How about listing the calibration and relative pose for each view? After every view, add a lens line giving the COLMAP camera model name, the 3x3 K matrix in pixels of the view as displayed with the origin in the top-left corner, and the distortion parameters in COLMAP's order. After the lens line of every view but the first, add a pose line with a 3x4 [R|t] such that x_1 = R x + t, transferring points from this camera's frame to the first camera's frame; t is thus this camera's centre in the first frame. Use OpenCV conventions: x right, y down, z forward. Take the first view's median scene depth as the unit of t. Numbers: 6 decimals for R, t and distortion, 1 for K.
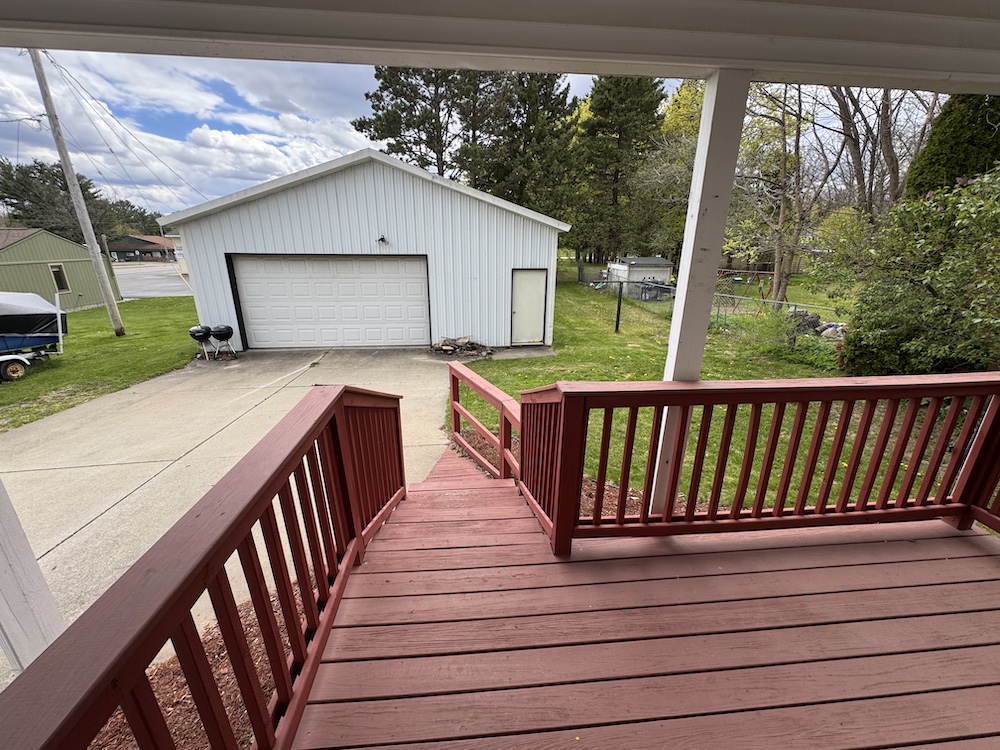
lens RADIAL K [[398.0, 0, 499.4], [0, 398.0, 371.7], [0, 0, 1]] dist [-0.003542, 0.000512]
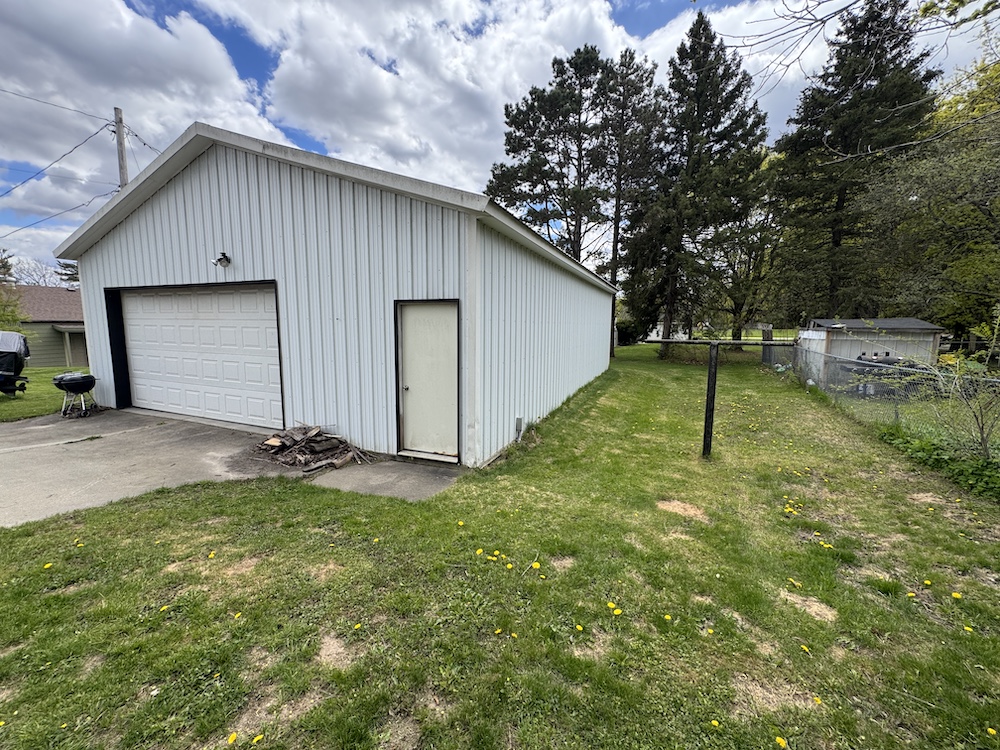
lens RADIAL K [[398.0, 0, 504.6], [0, 398.0, 375.0], [0, 0, 1]] dist [-0.003542, 0.000512]
pose [[0.874078, 0.061584, -0.481866, 0.410372], [-0.151291, 0.977110, -0.149556, -0.118951], [0.461626, 0.203625, 0.863387, 0.674570]]
